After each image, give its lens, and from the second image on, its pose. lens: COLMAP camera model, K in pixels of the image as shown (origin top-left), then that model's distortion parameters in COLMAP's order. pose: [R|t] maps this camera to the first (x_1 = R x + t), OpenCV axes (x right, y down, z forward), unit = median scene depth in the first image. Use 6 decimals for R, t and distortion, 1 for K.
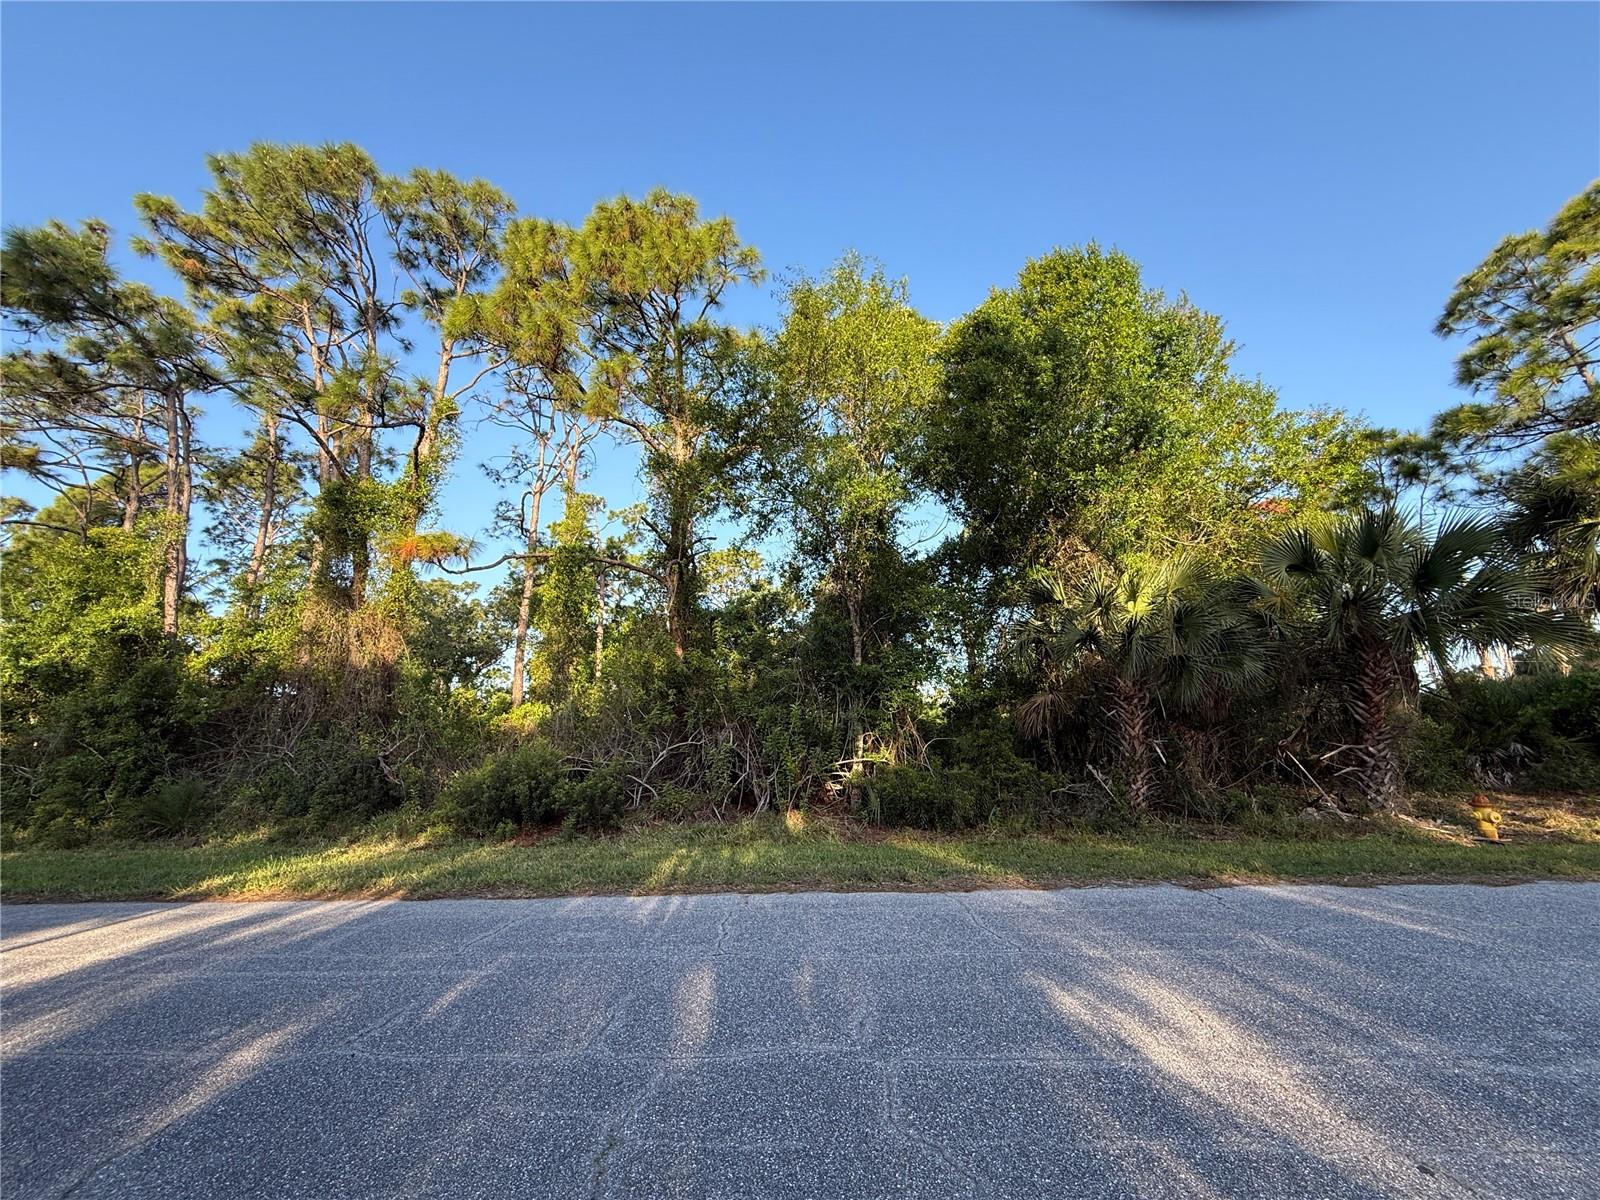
lens RADIAL K [[629.0, 0, 789.6], [0, 629.0, 602.3], [0, 0, 1]] dist [0.000222, -0.000151]
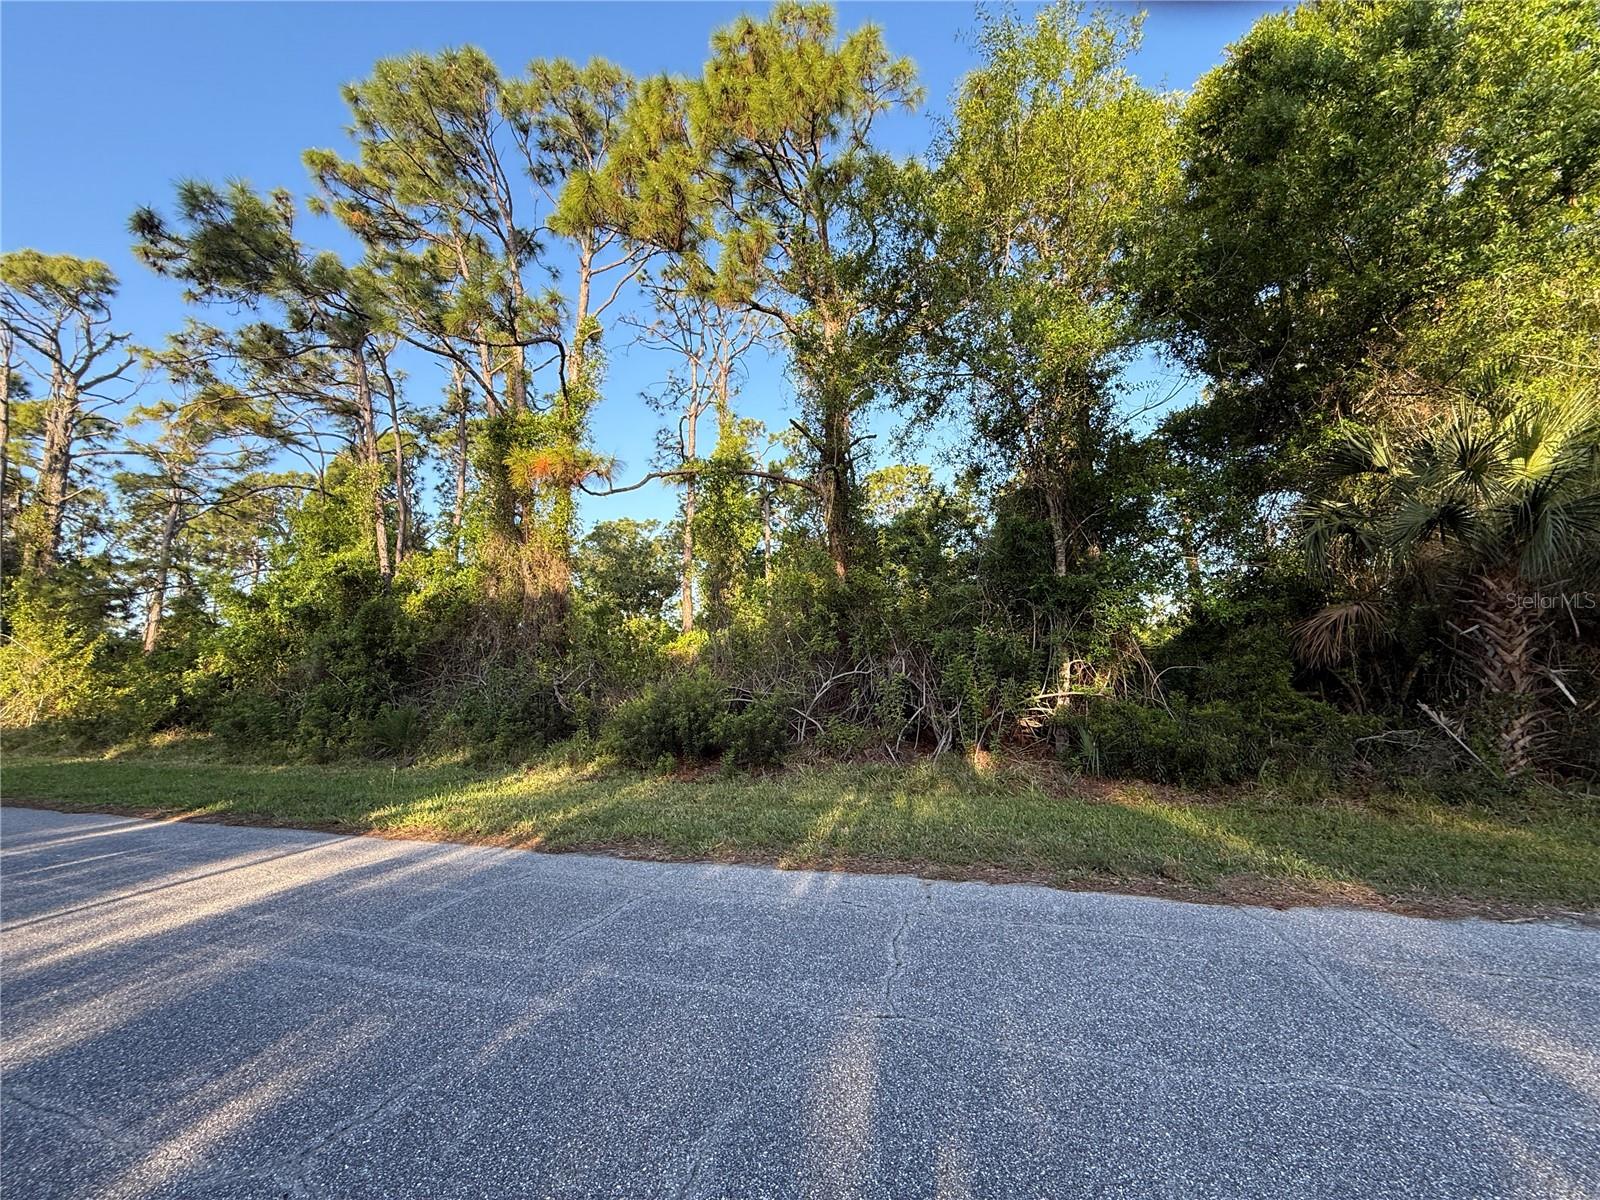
lens RADIAL K [[633.2, 0, 795.7], [0, 633.2, 599.7], [0, 0, 1]] dist [0.000005, -0.000621]
pose [[0.965363, -0.030573, -0.259113, -0.008129], [0.059600, 0.992693, 0.104918, 0.025556], [0.254012, -0.116727, 0.960132, 0.145316]]
